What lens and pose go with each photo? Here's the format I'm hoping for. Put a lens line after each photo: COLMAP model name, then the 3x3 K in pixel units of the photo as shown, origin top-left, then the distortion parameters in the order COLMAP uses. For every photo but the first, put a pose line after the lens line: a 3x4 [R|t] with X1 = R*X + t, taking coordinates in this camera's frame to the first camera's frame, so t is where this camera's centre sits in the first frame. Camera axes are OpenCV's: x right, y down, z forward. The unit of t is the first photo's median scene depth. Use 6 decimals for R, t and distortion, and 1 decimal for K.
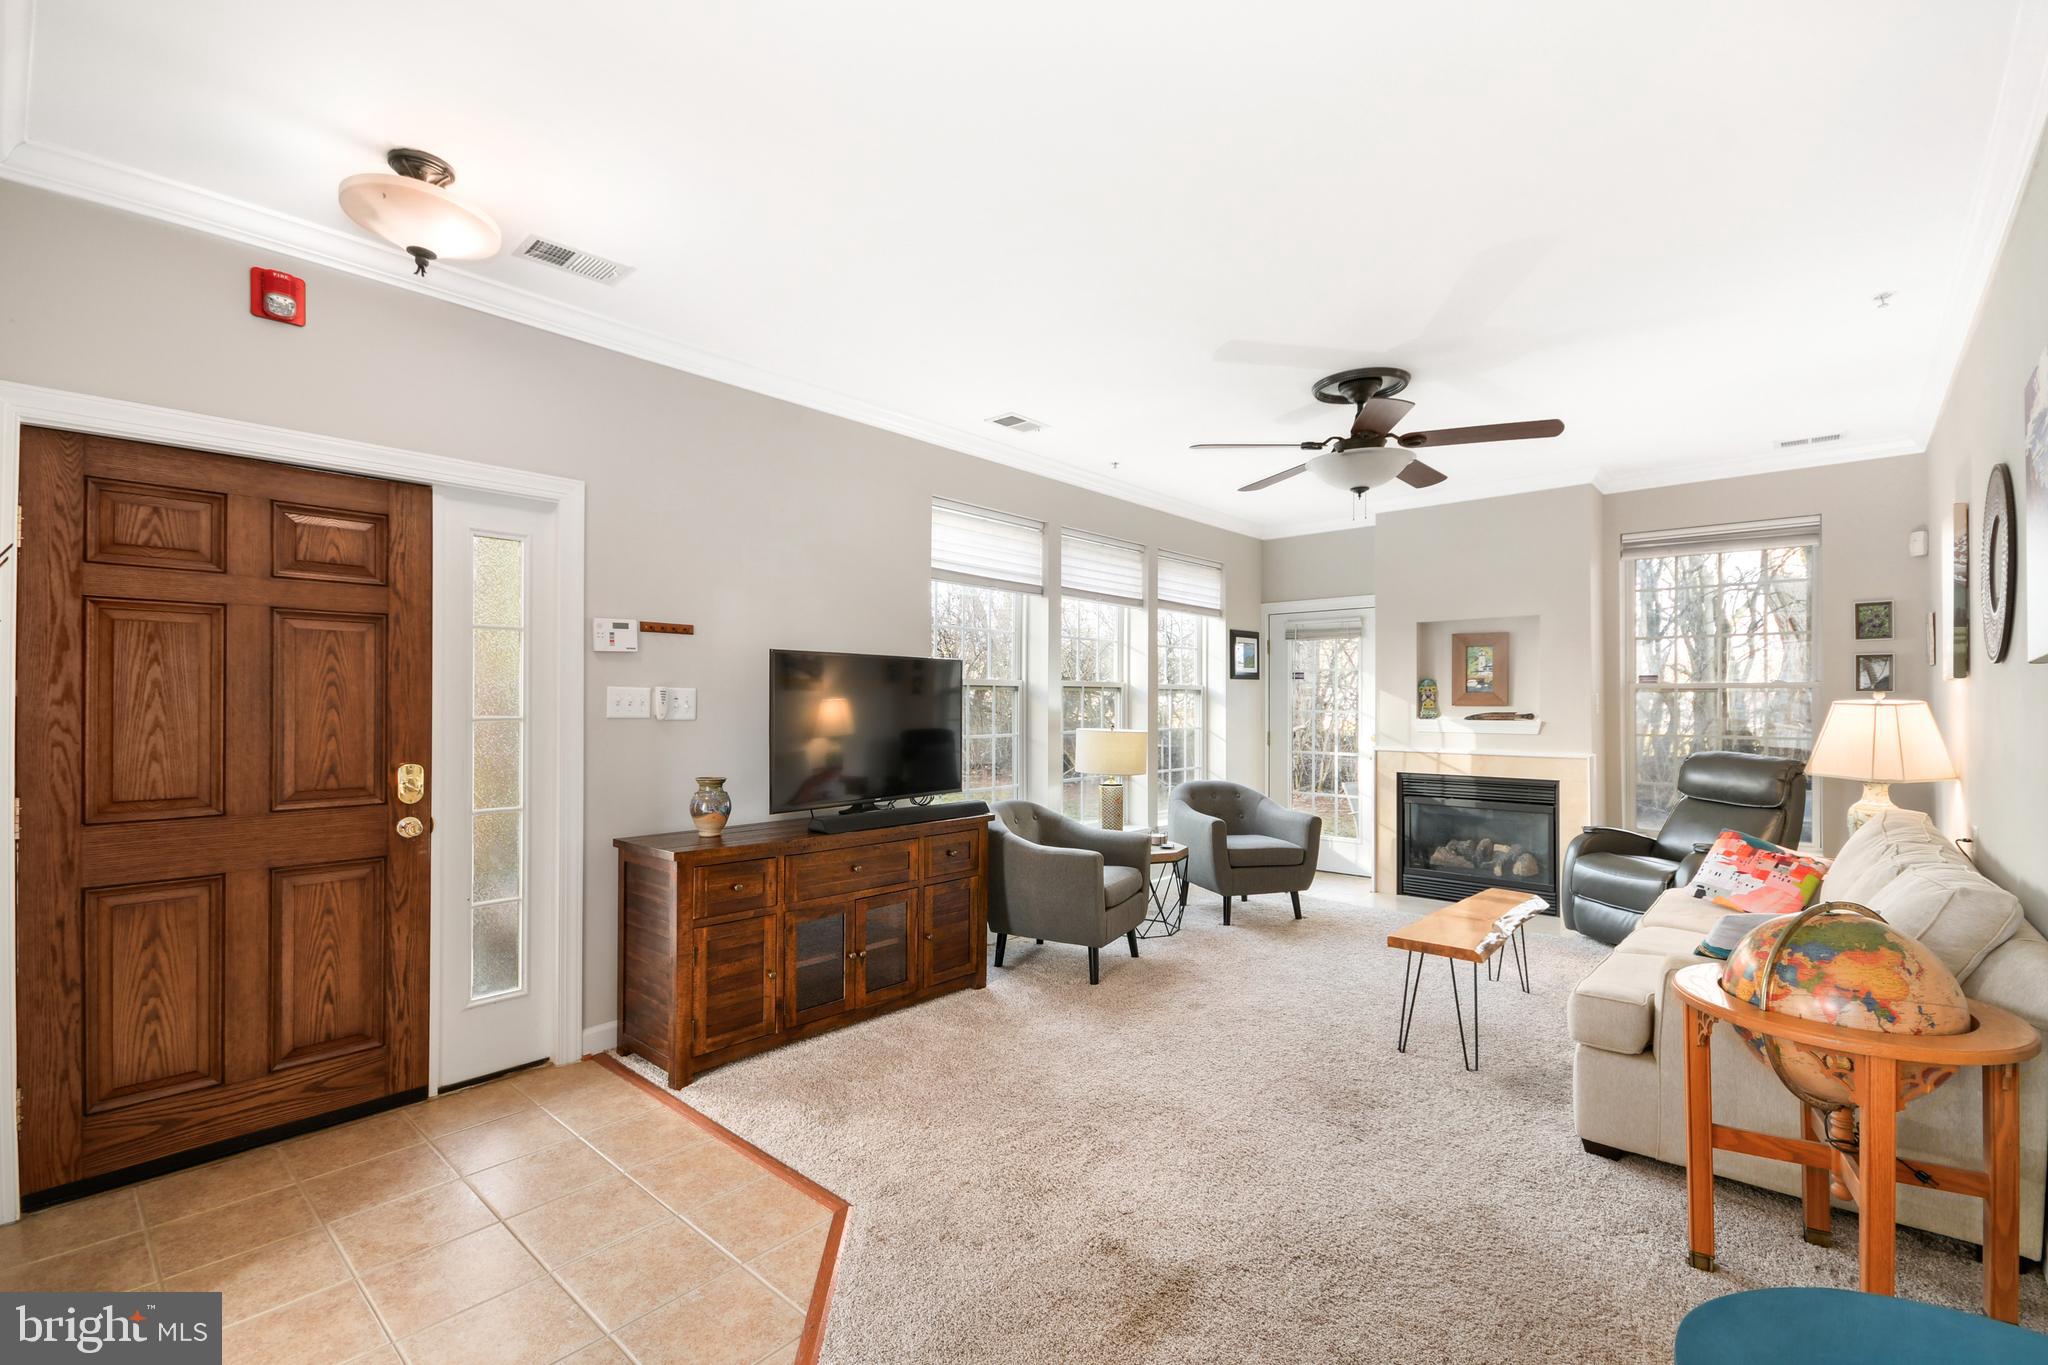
lens RADIAL K [[889.4, 0, 1019.5], [0, 889.4, 695.3], [0, 0, 1]] dist [0.001150, -0.000969]
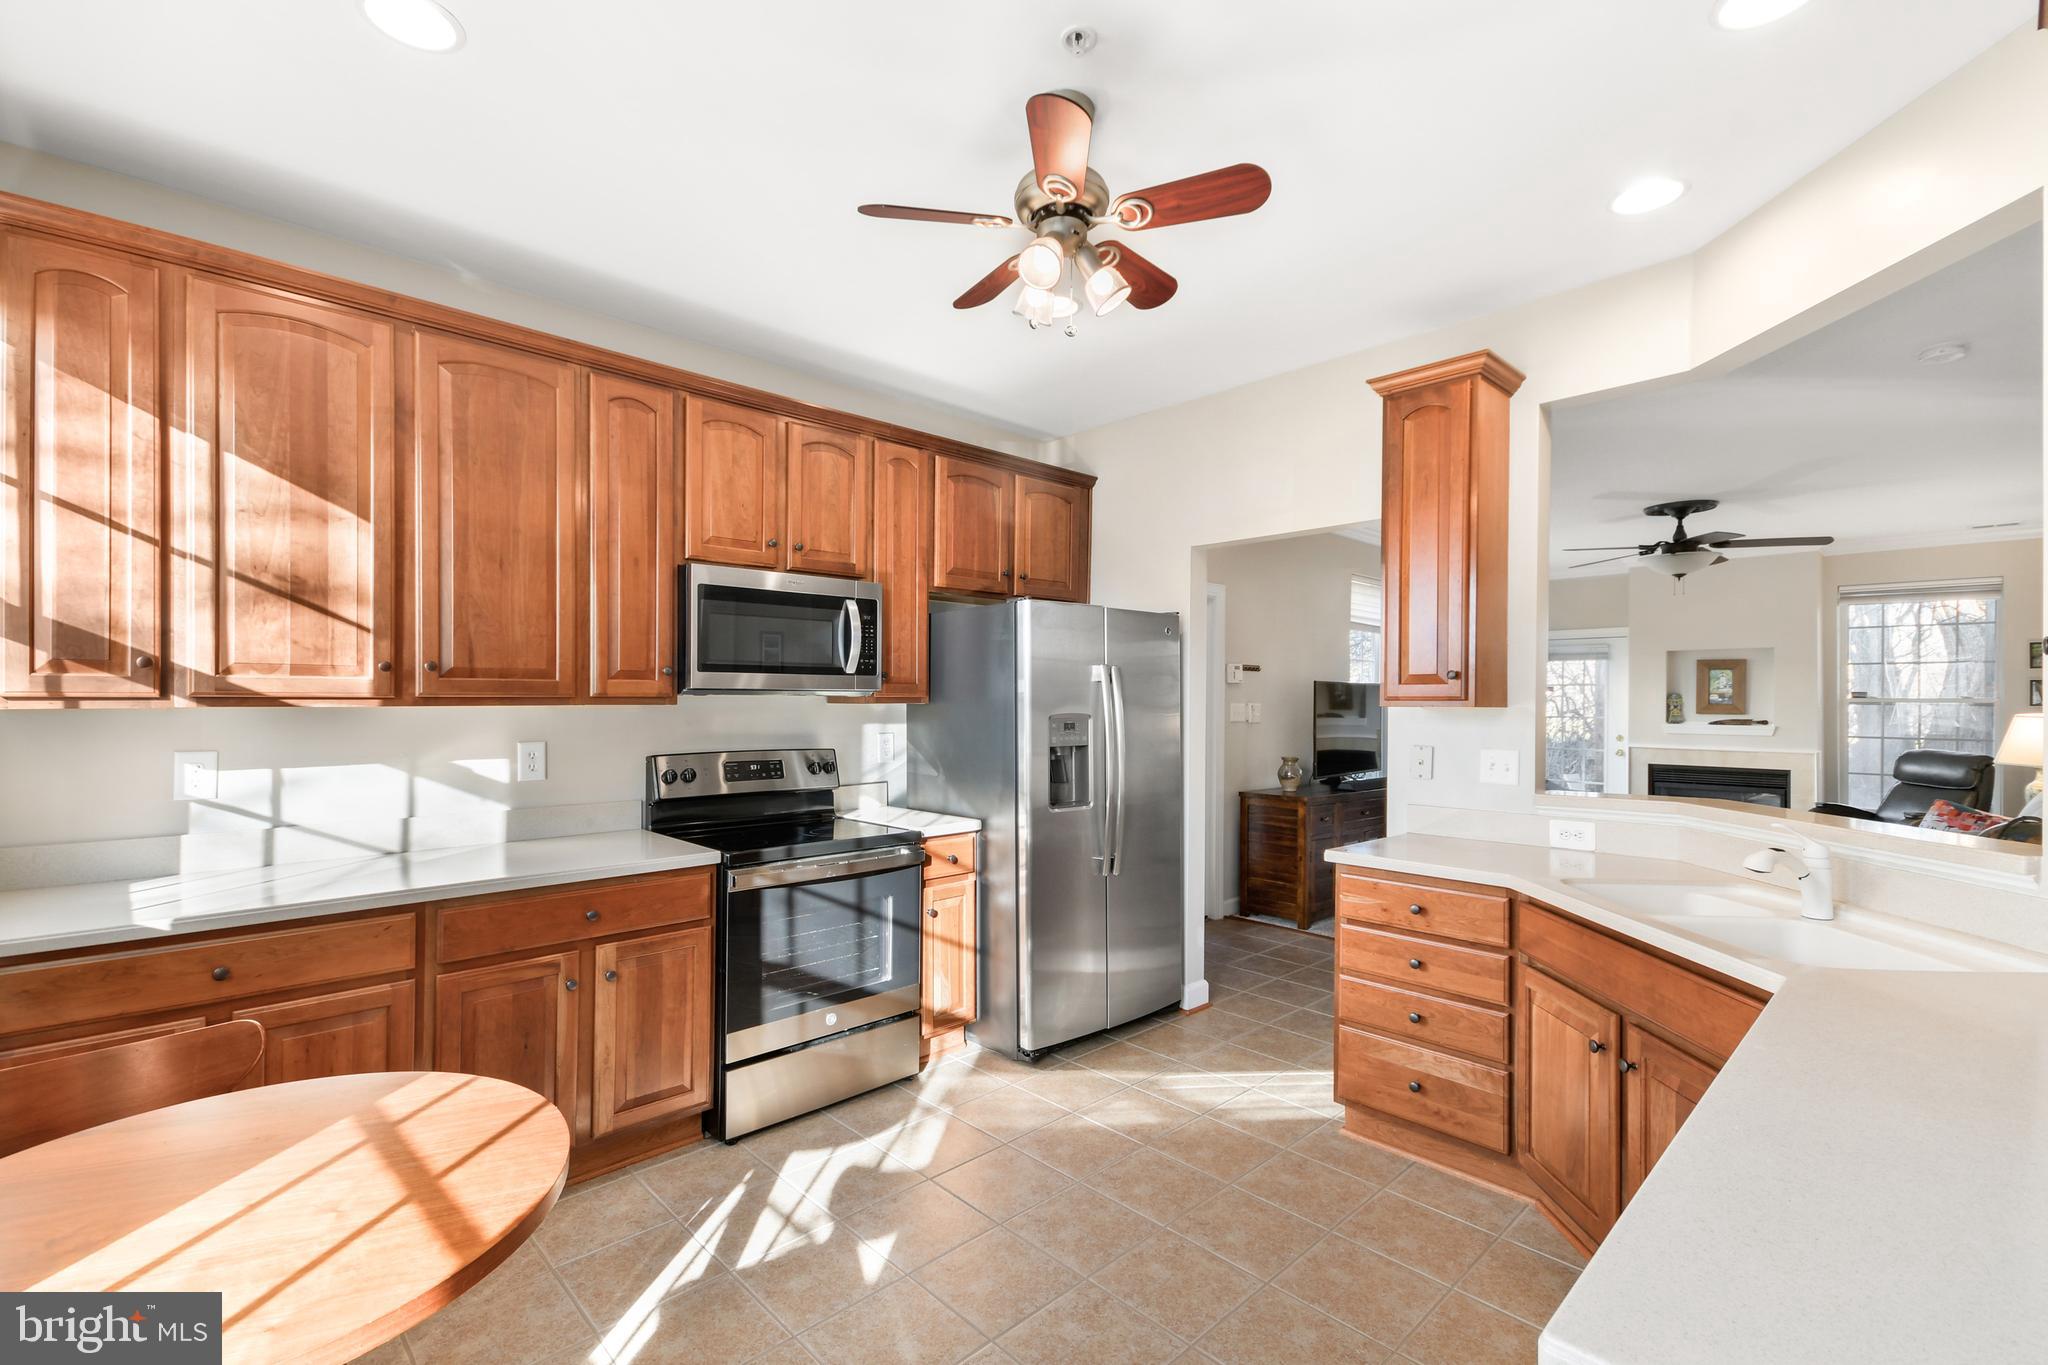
lens RADIAL K [[889.4, 0, 1019.5], [0, 889.4, 695.3], [0, 0, 1]] dist [0.001150, -0.000969]
pose [[0.995458, 0.003228, -0.095152, -0.706034], [-0.003164, 0.999995, 0.000832, -0.025428], [0.095154, -0.000527, 0.995462, -0.747297]]
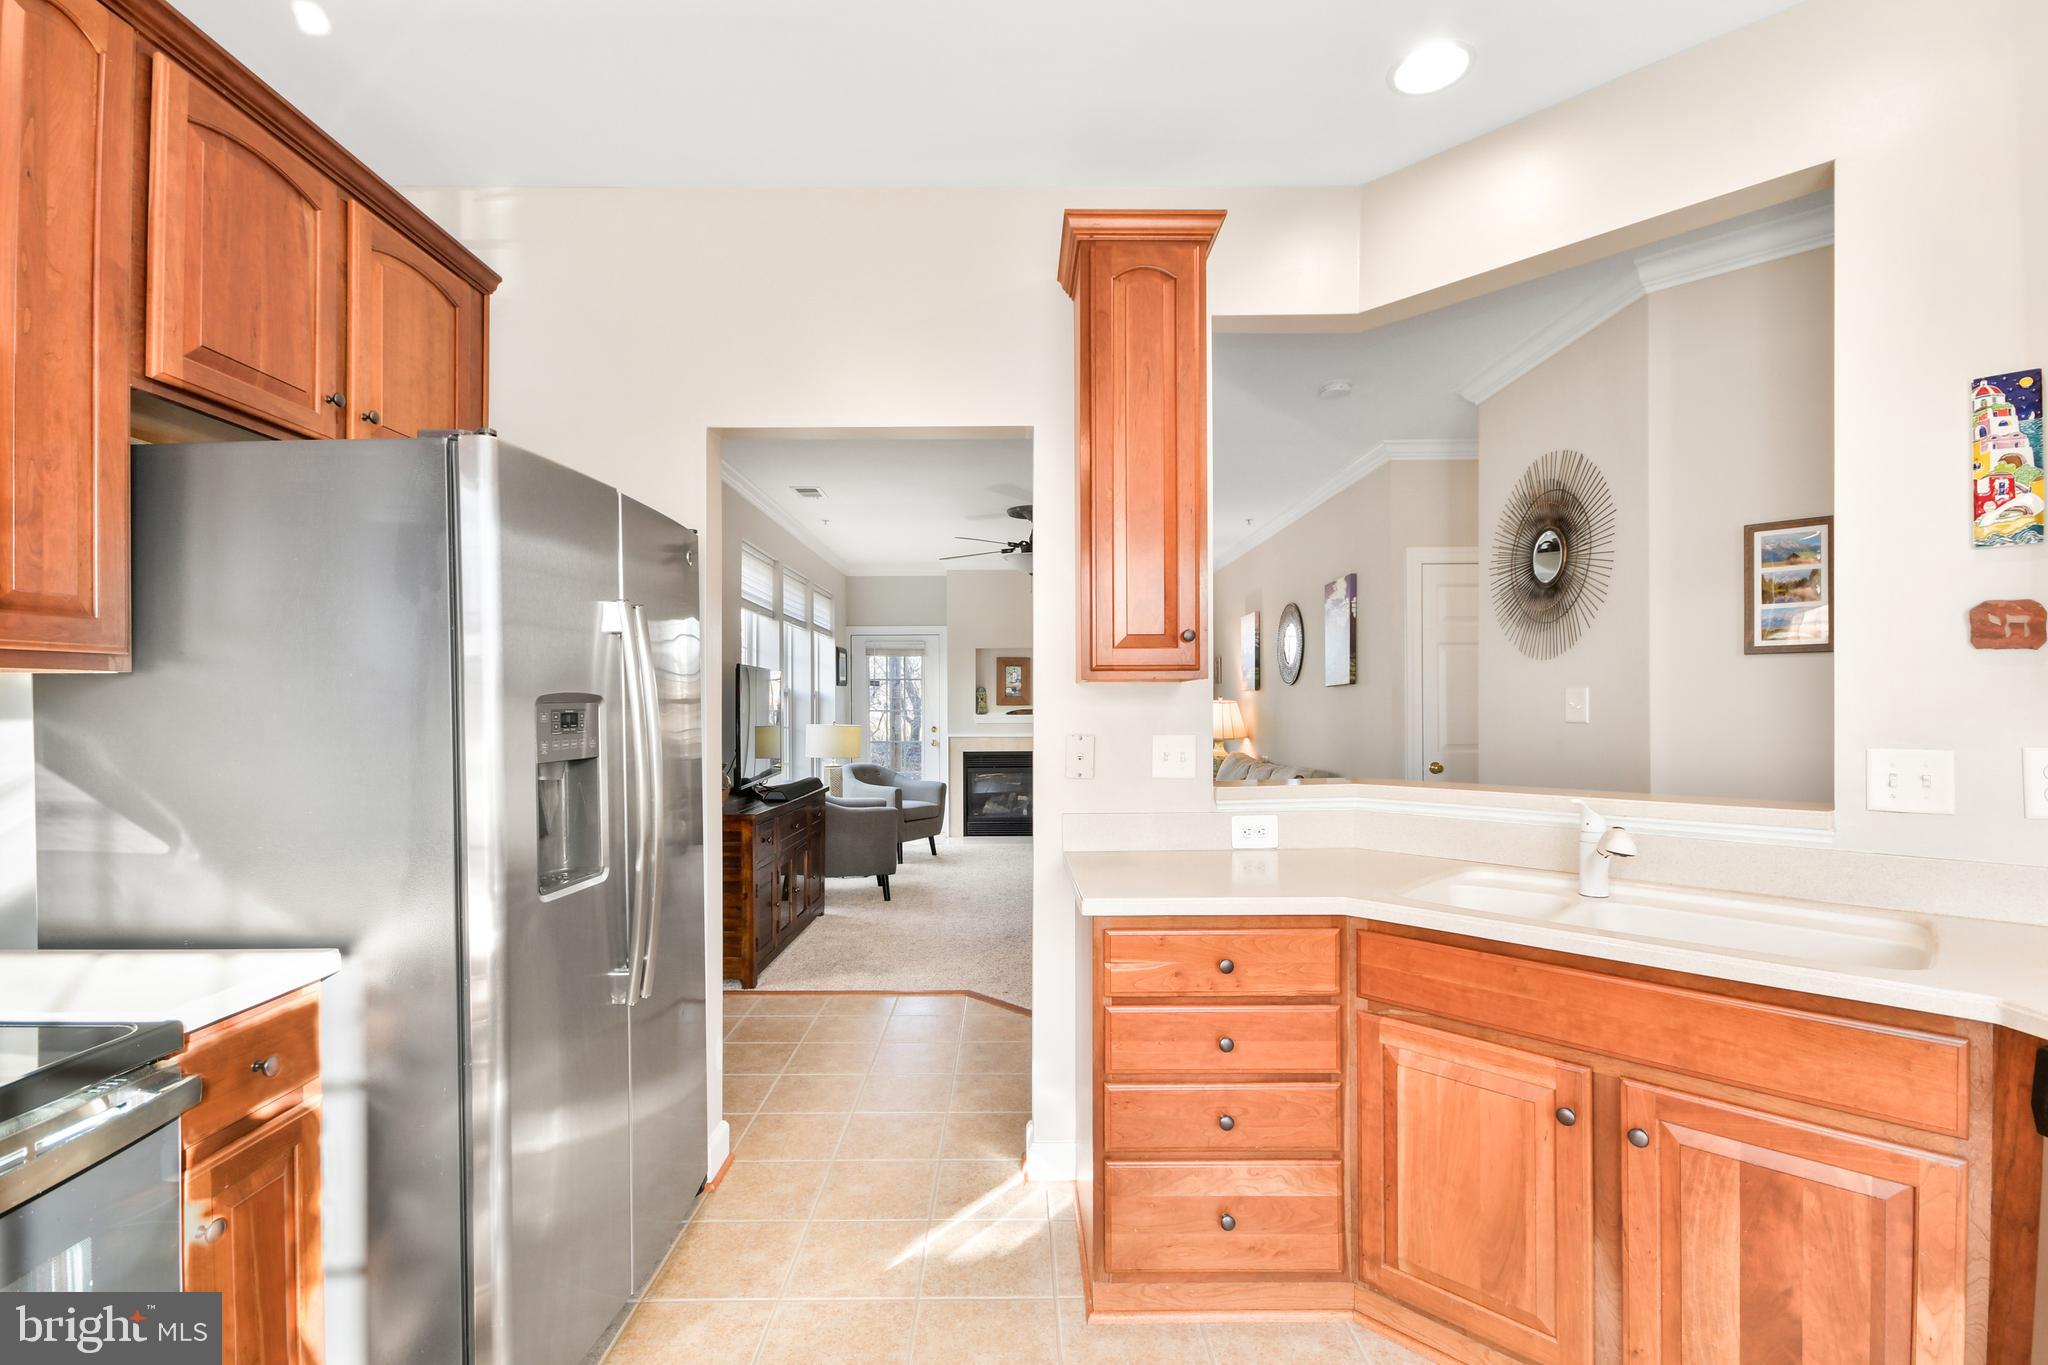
lens RADIAL K [[905.2, 0, 1011.6], [0, 905.2, 700.2], [0, 0, 1]] dist [0.011258, -0.010204]
pose [[0.750429, -0.002264, 0.660947, -0.892855], [0.000704, 0.999996, 0.002625, -0.001717], [-0.660950, -0.001505, 0.750428, -0.273180]]
